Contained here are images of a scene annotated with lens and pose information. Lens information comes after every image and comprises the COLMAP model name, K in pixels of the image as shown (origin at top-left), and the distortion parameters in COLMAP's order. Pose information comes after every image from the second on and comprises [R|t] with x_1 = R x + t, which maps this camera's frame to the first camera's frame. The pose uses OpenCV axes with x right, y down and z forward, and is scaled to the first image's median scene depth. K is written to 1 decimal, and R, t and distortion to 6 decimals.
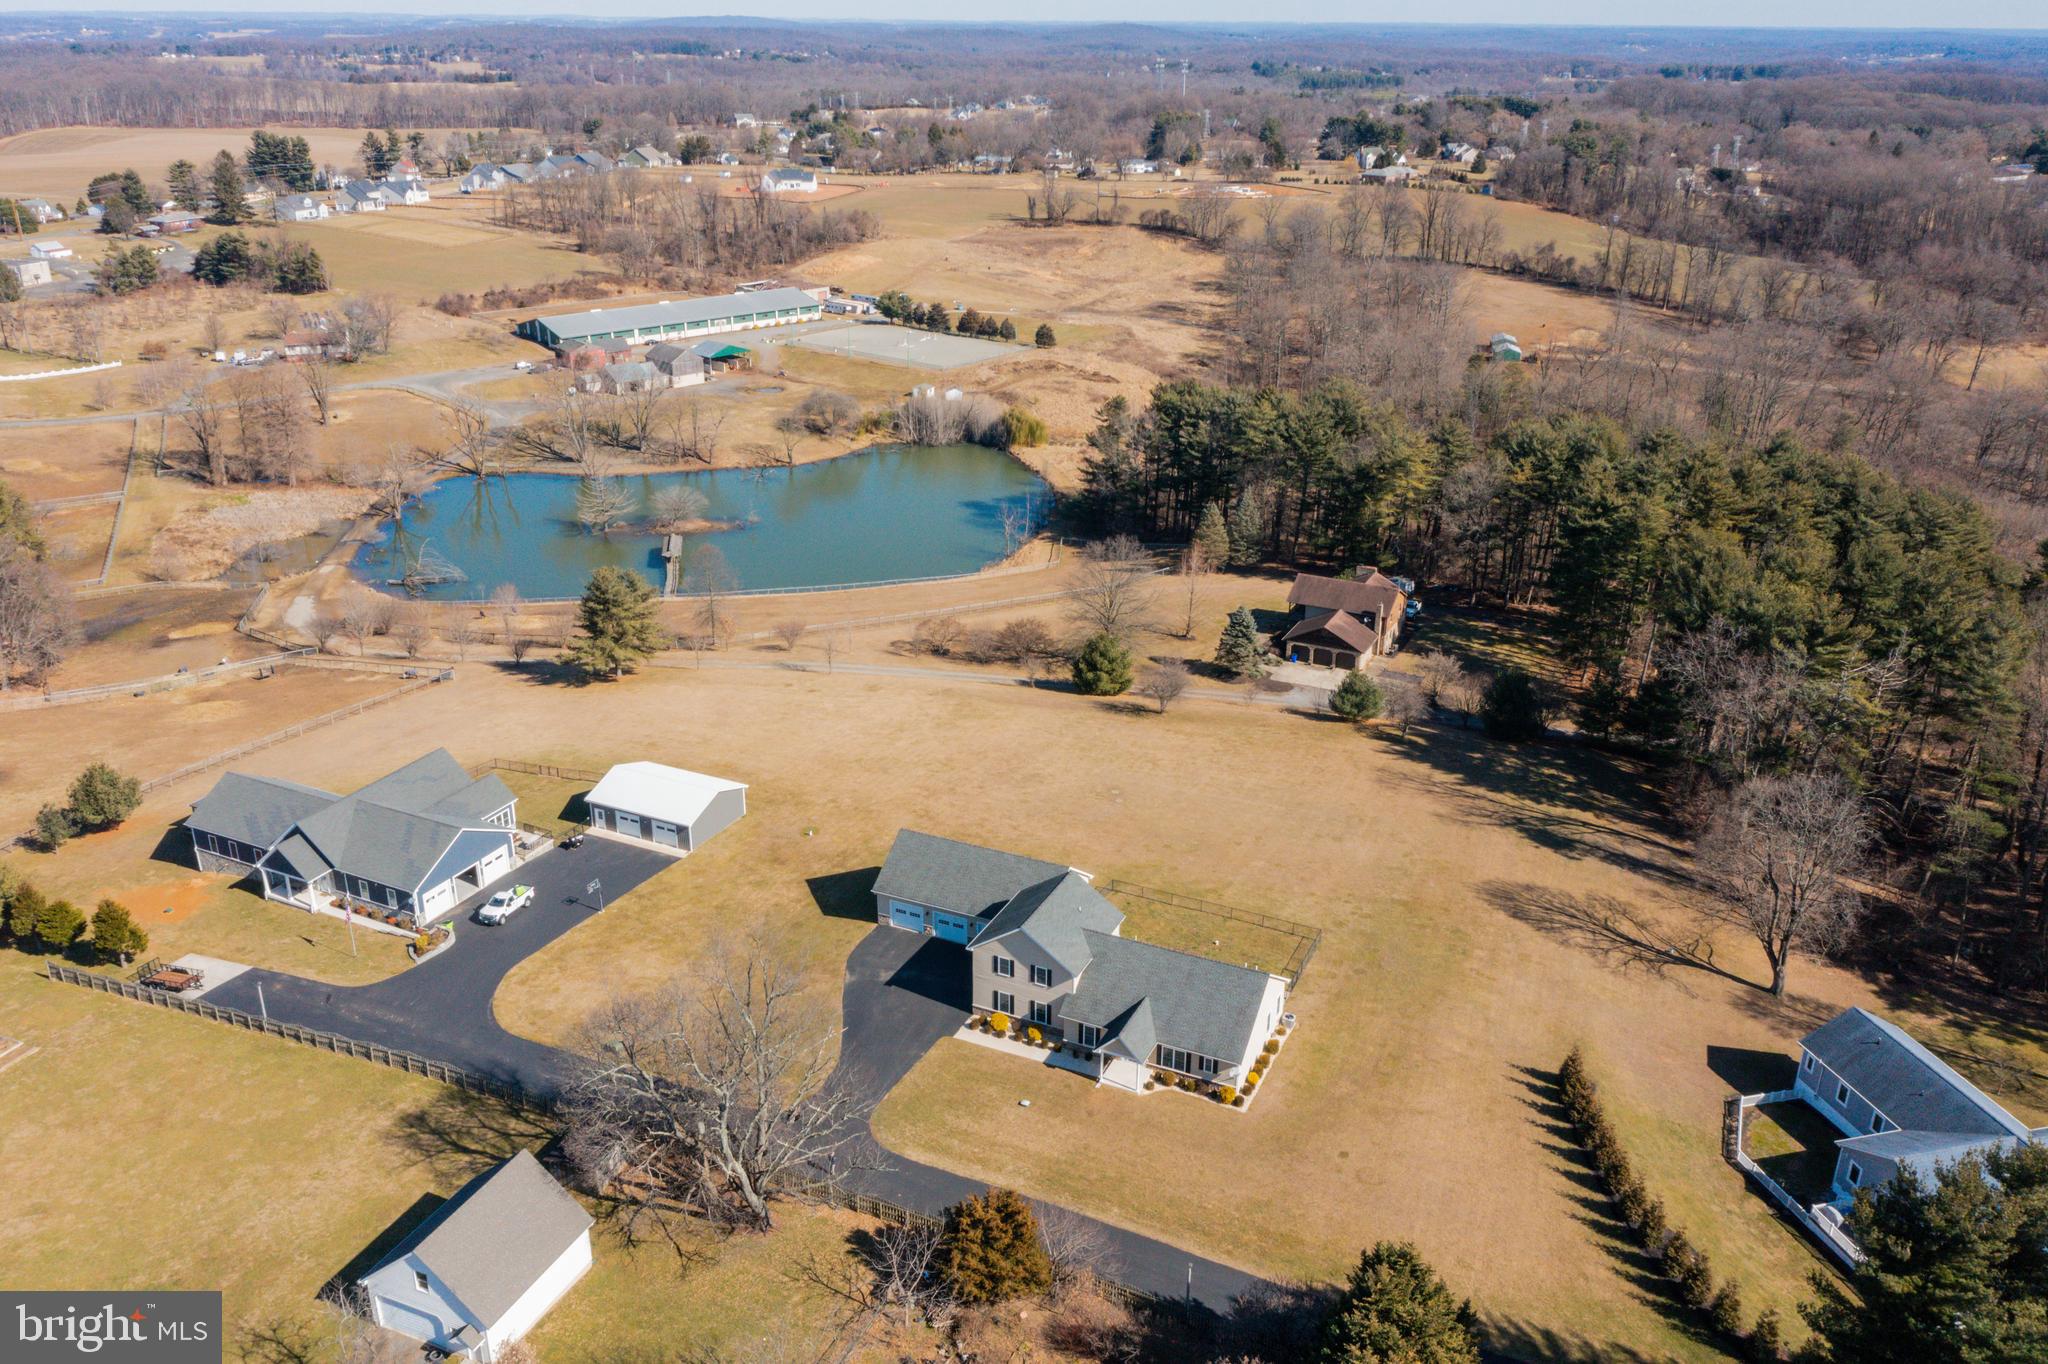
lens RADIAL K [[1619.7, 0, 1024.0], [0, 1619.7, 682.0], [0, 0, 1]] dist [-0.010821, 0.020105]
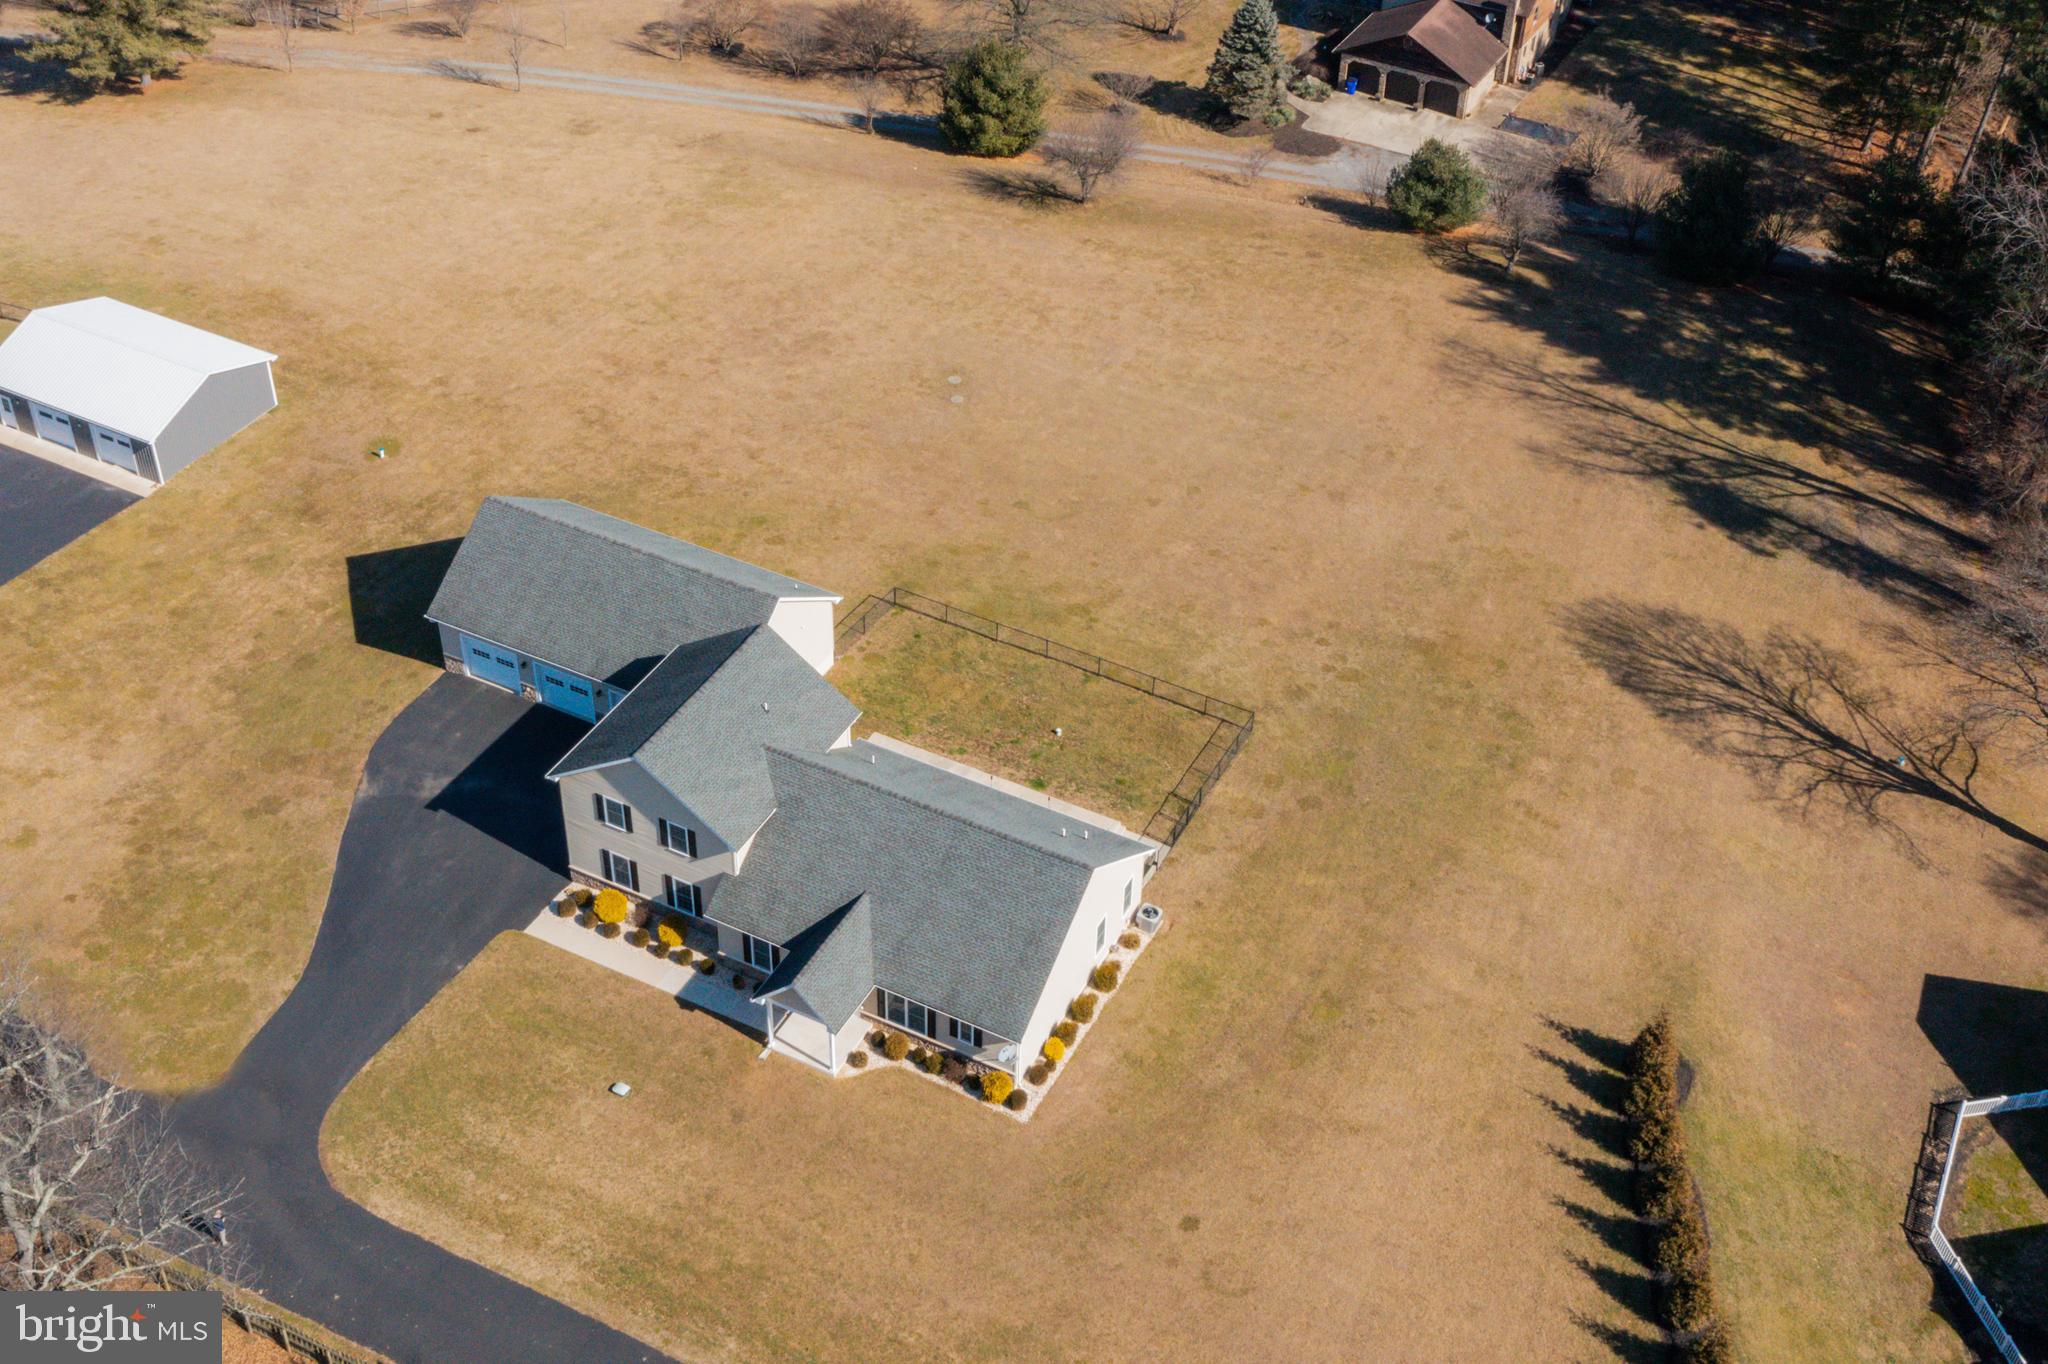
lens RADIAL K [[2392.1, 0, 1024.0], [0, 2392.1, 682.0], [0, 0, 1]] dist [-0.004283, 0.016611]
pose [[0.999084, 0.038919, -0.017805, 0.112443], [-0.031934, 0.954865, 0.295318, -0.086101], [0.028495, -0.294479, 0.955233, 0.217397]]
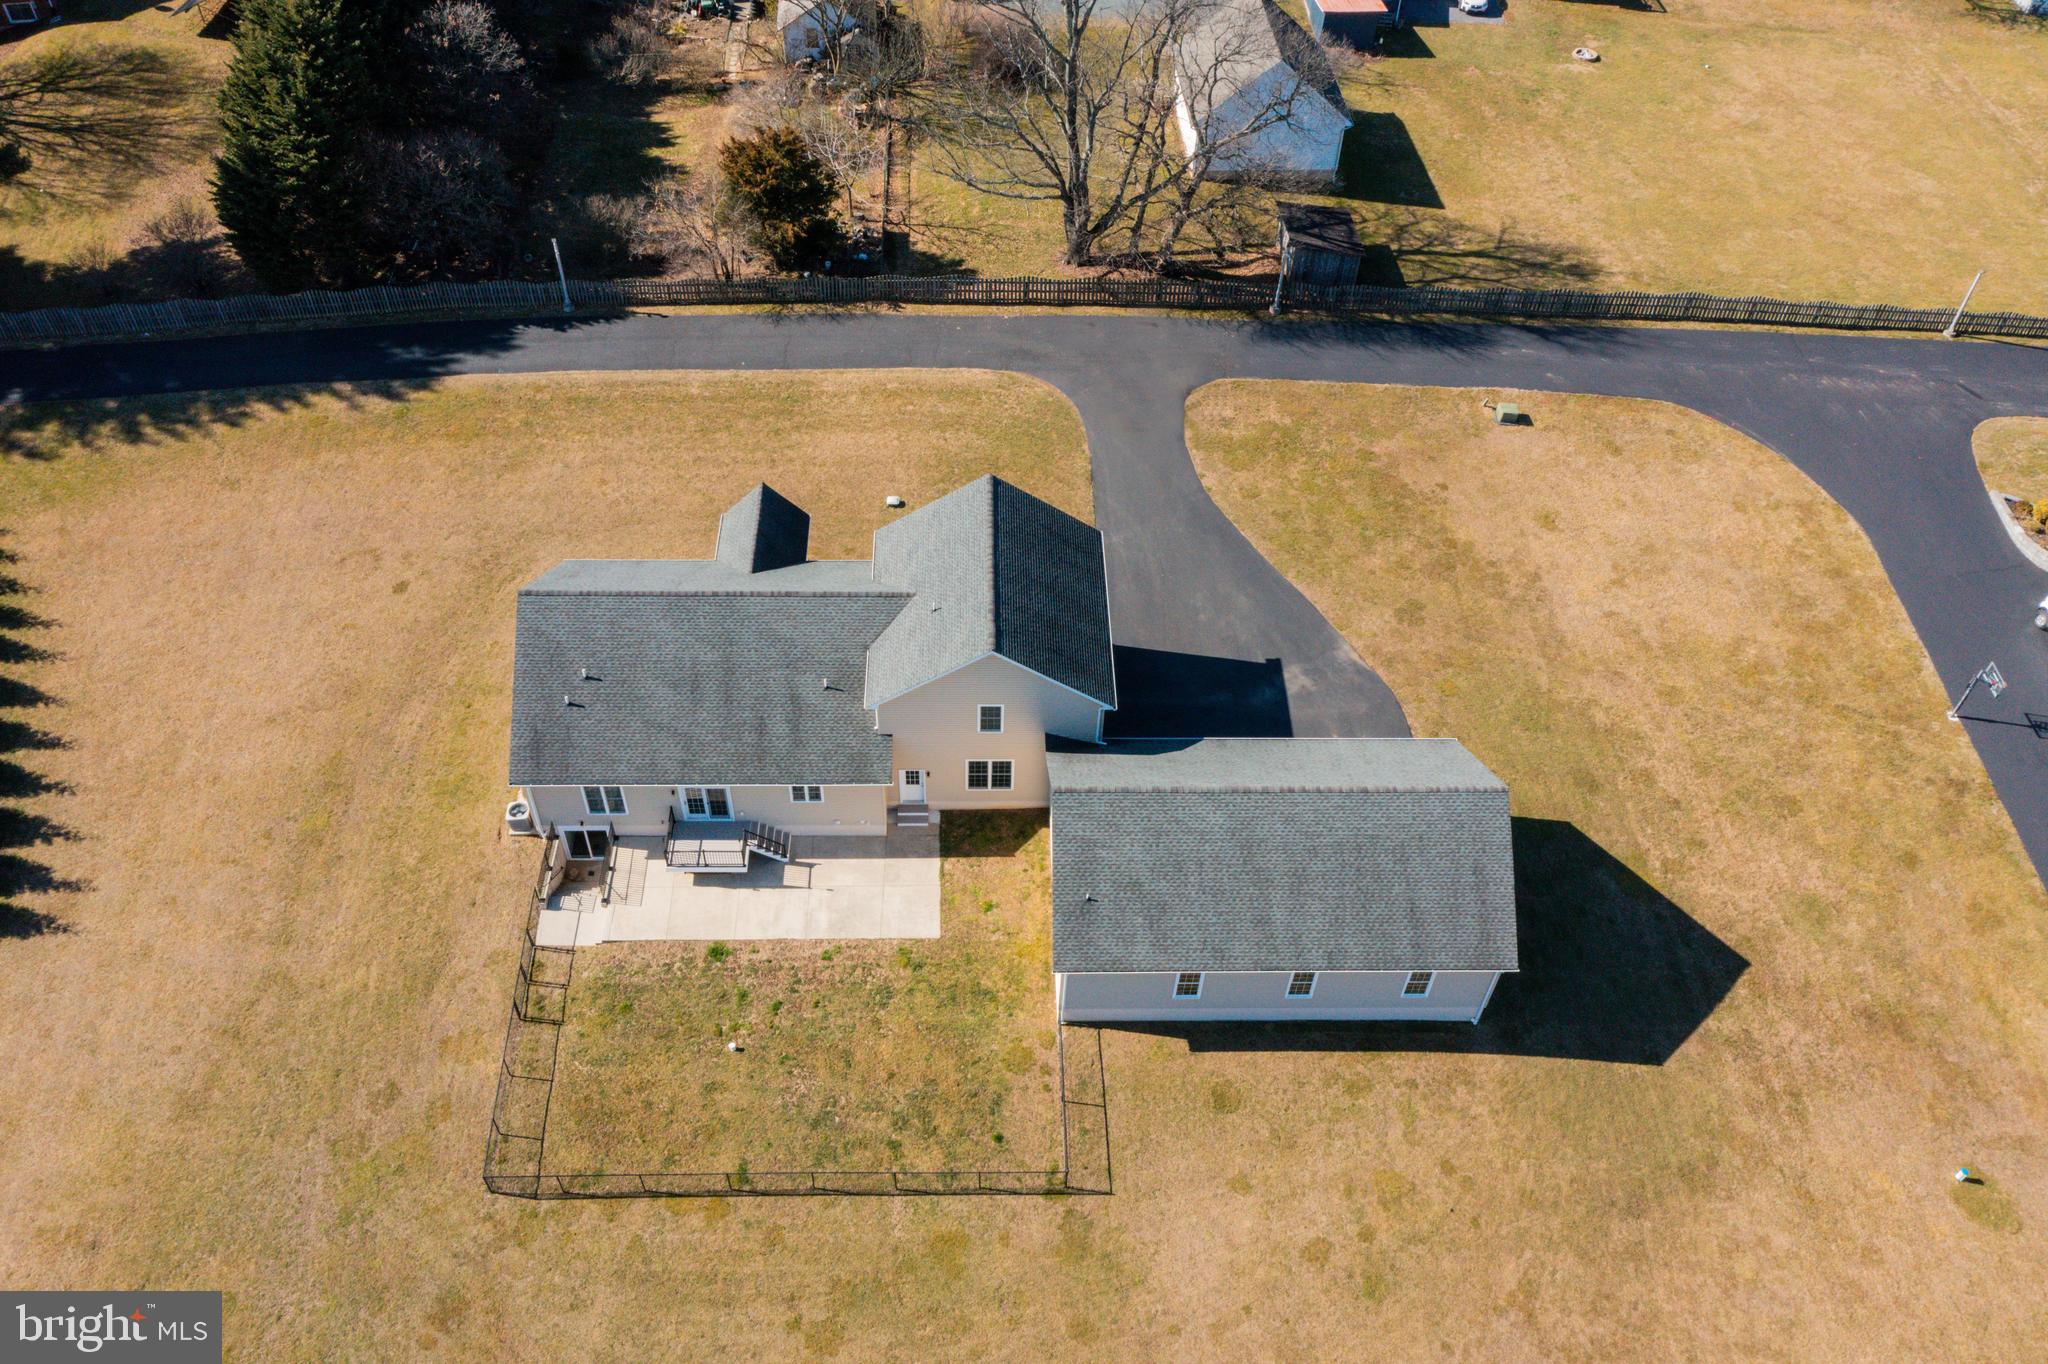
lens RADIAL K [[1619.7, 0, 1024.0], [0, 1619.7, 682.0], [0, 0, 1]] dist [-0.010821, 0.020105]
pose [[-0.895992, 0.306307, -0.321520, 0.145701], [-0.197059, 0.374583, 0.906011, -0.247746], [0.397953, 0.875136, -0.275262, 0.985473]]
